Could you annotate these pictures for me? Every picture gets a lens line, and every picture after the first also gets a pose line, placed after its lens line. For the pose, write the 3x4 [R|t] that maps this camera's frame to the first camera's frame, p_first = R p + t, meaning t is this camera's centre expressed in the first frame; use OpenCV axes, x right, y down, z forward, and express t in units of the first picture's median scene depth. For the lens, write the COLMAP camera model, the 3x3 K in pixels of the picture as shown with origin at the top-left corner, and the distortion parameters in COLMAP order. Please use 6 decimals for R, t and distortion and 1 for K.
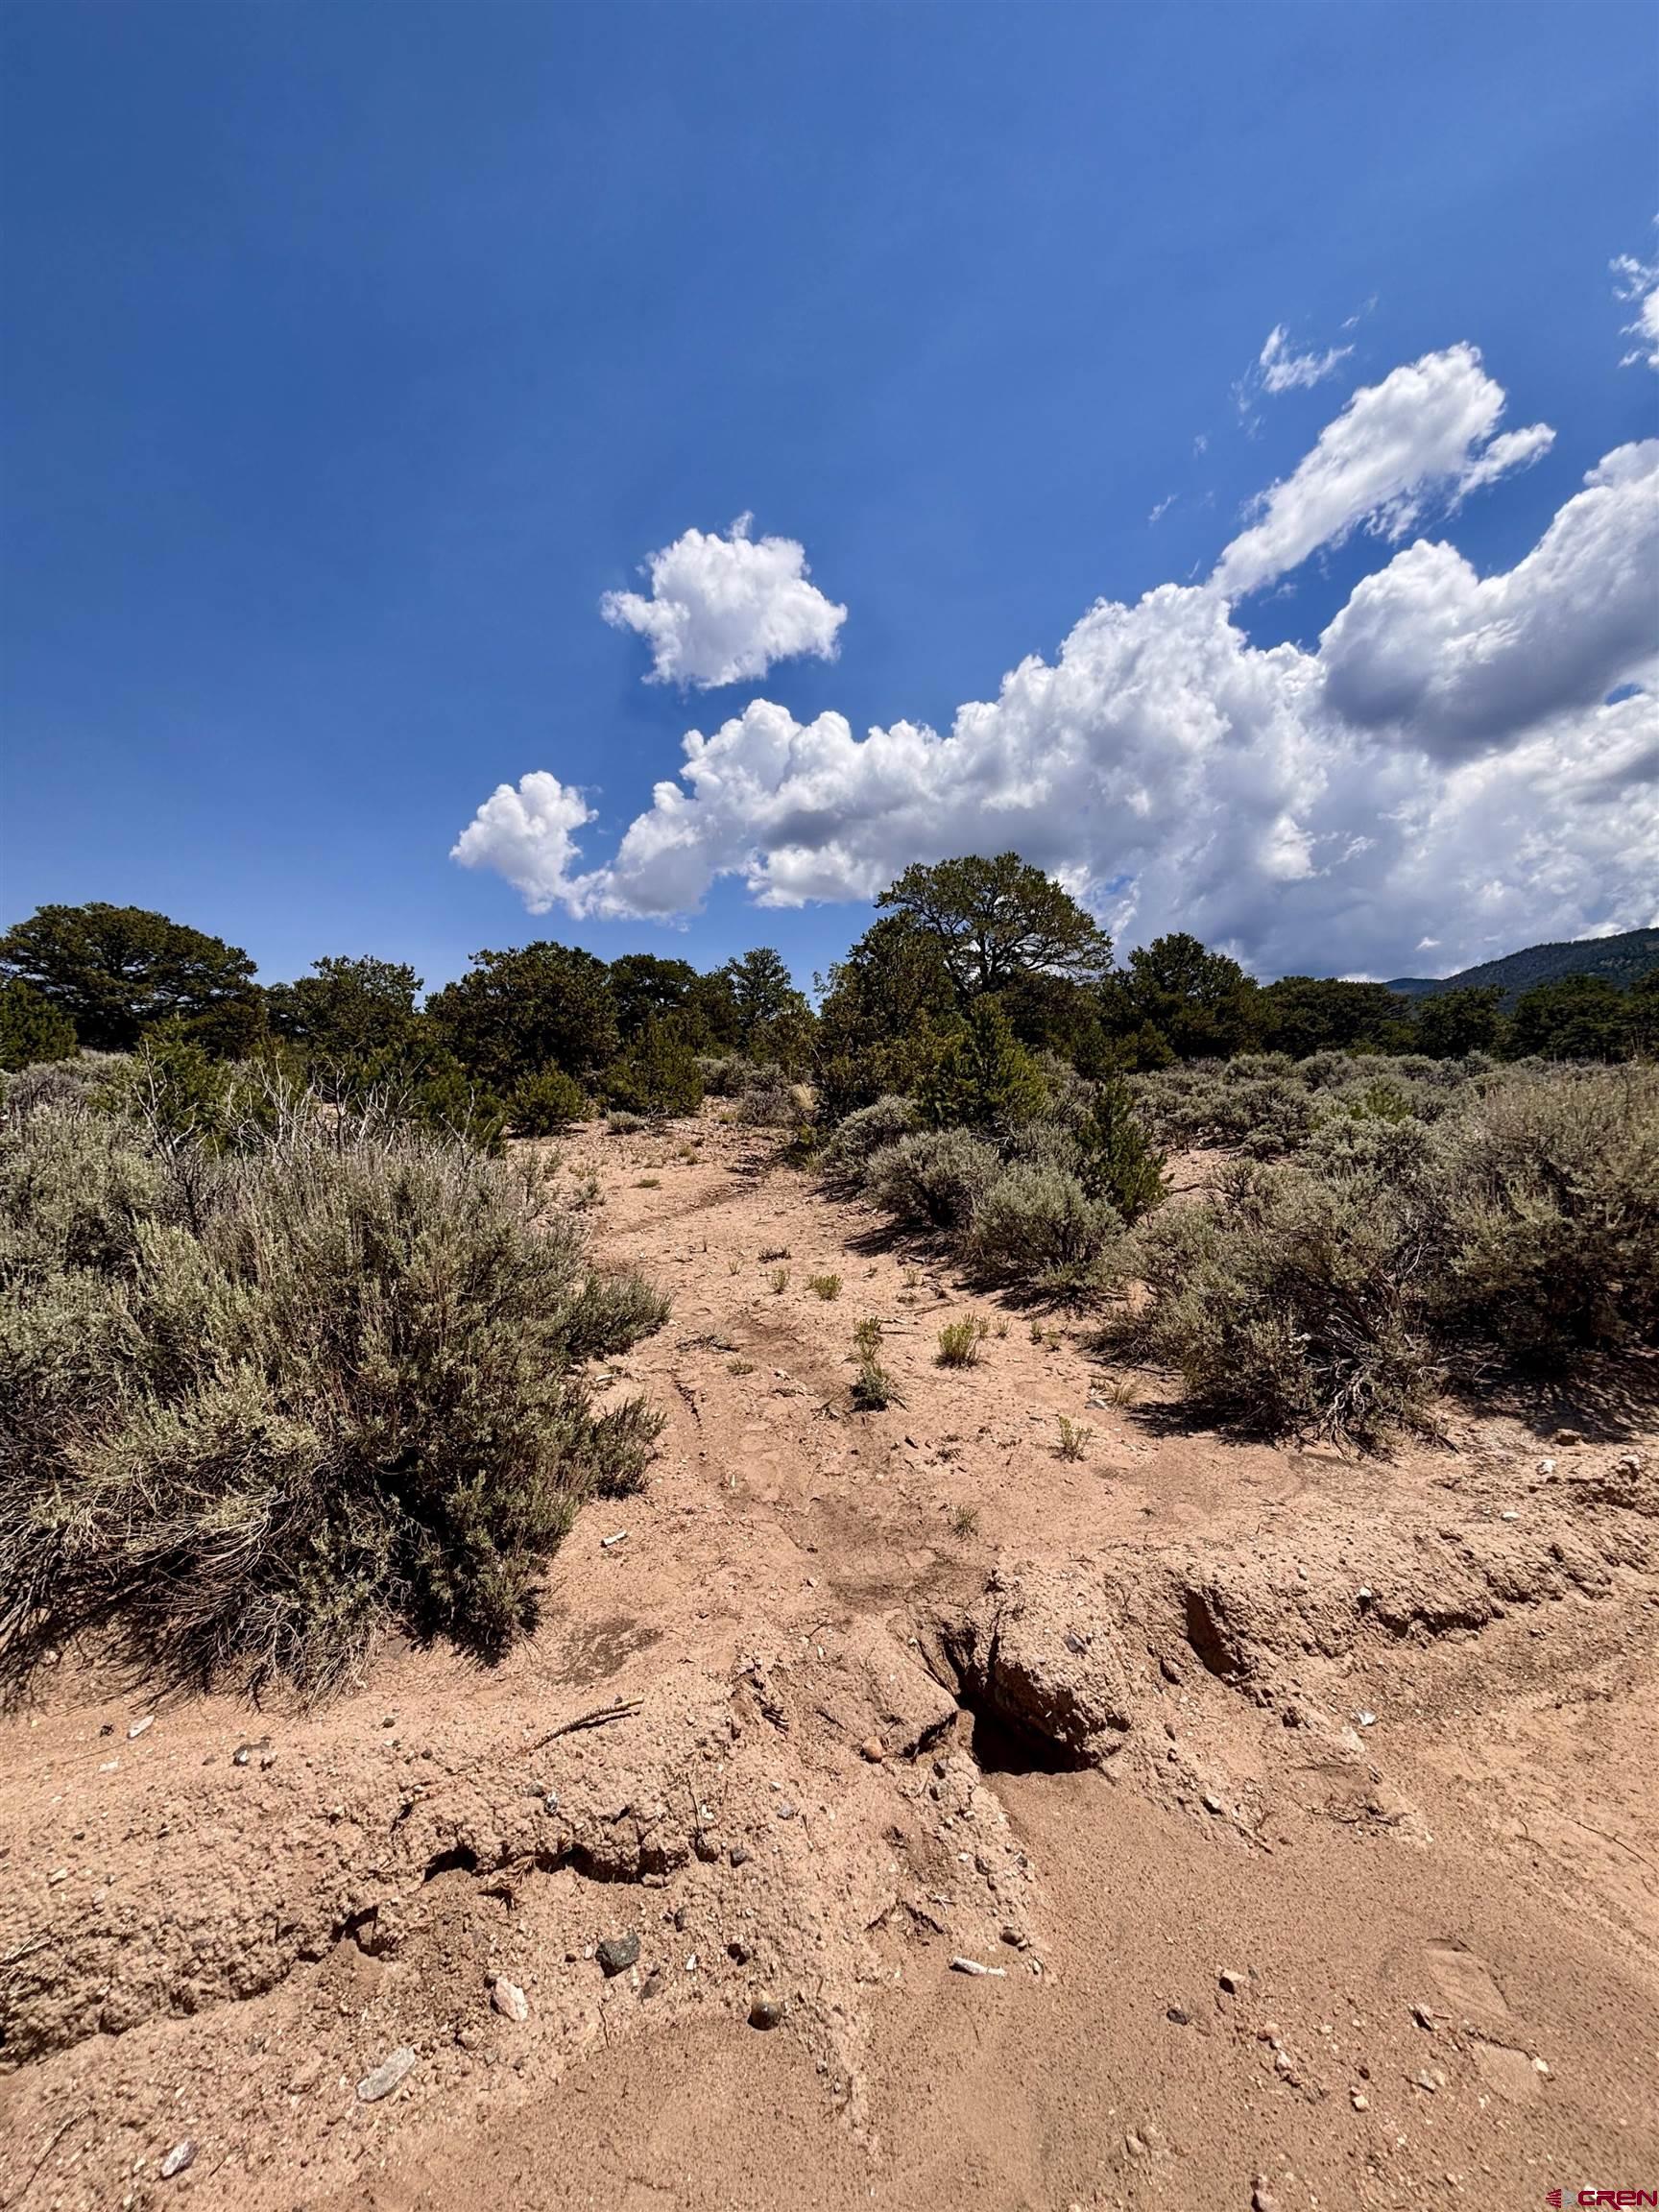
lens RADIAL K [[894.3, 0, 829.5], [0, 894.3, 1106.0], [0, 0, 1]] dist [-0.001512, -0.000100]
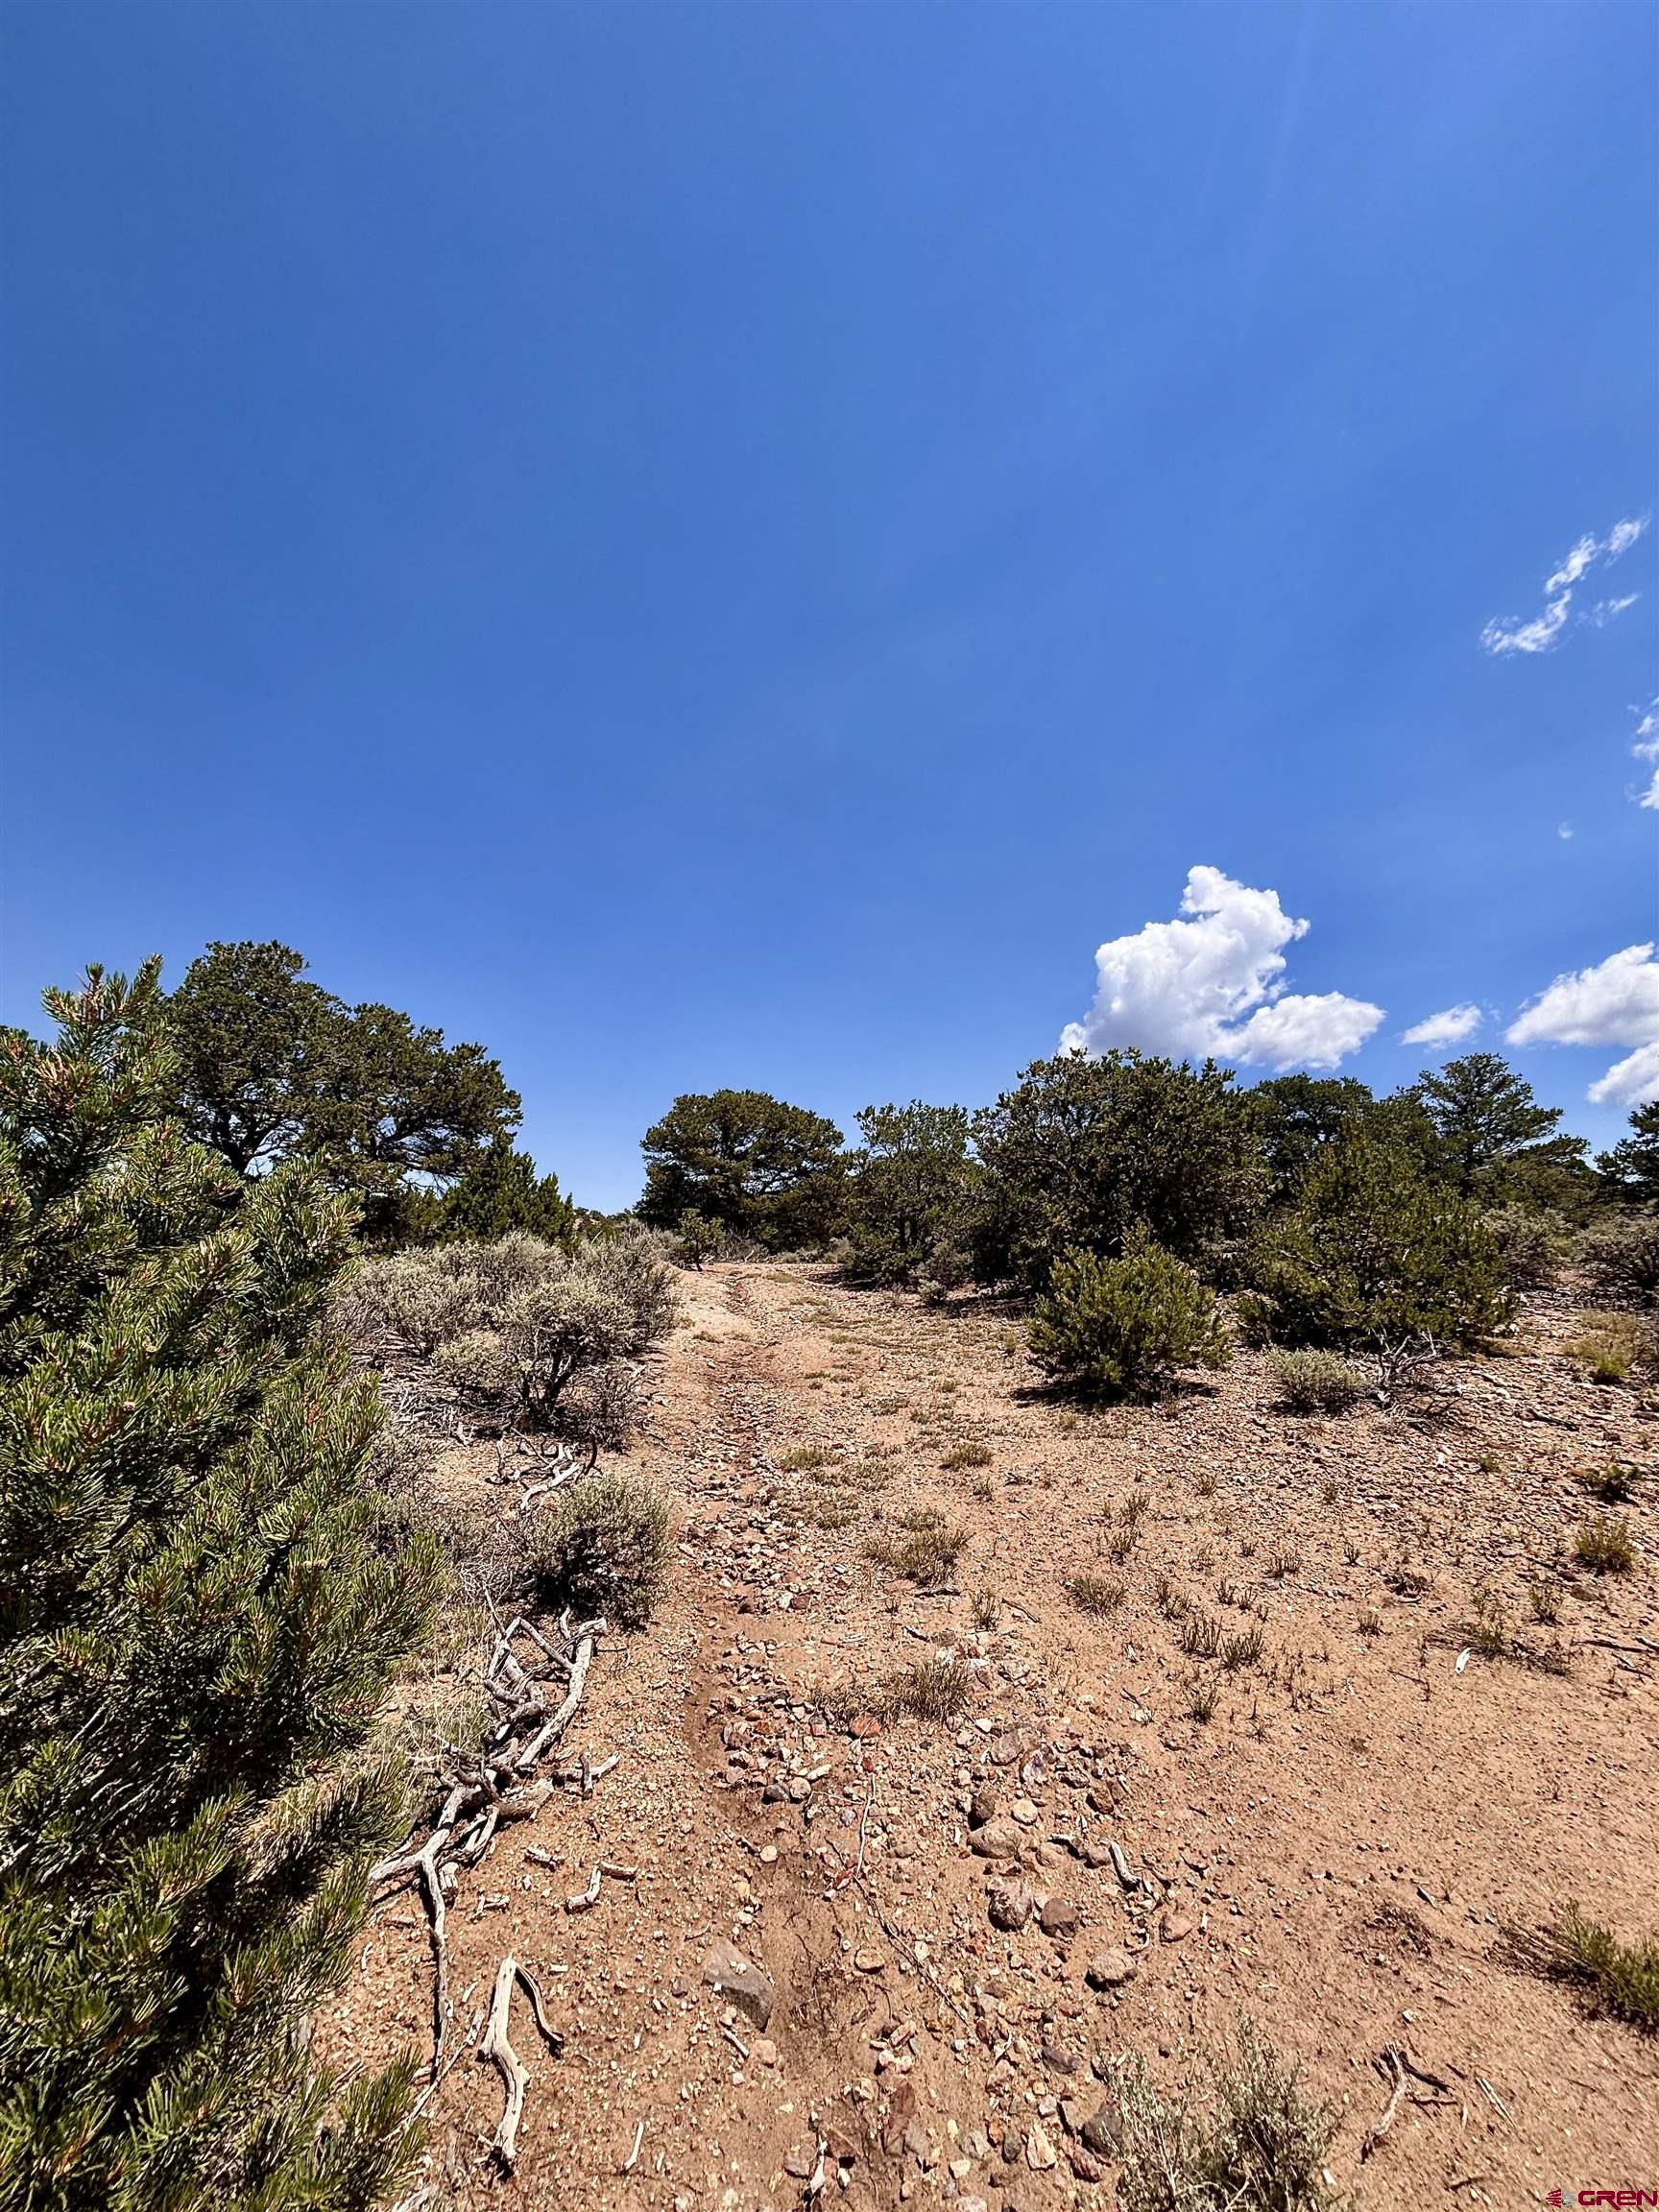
lens RADIAL K [[894.3, 0, 829.5], [0, 894.3, 1106.0], [0, 0, 1]] dist [-0.001512, -0.000100]
pose [[0.782750, -0.110396, -0.612467, -0.089980], [-0.006188, 0.982711, -0.185040, -0.015683], [0.622306, 0.148630, 0.768534, 0.343050]]
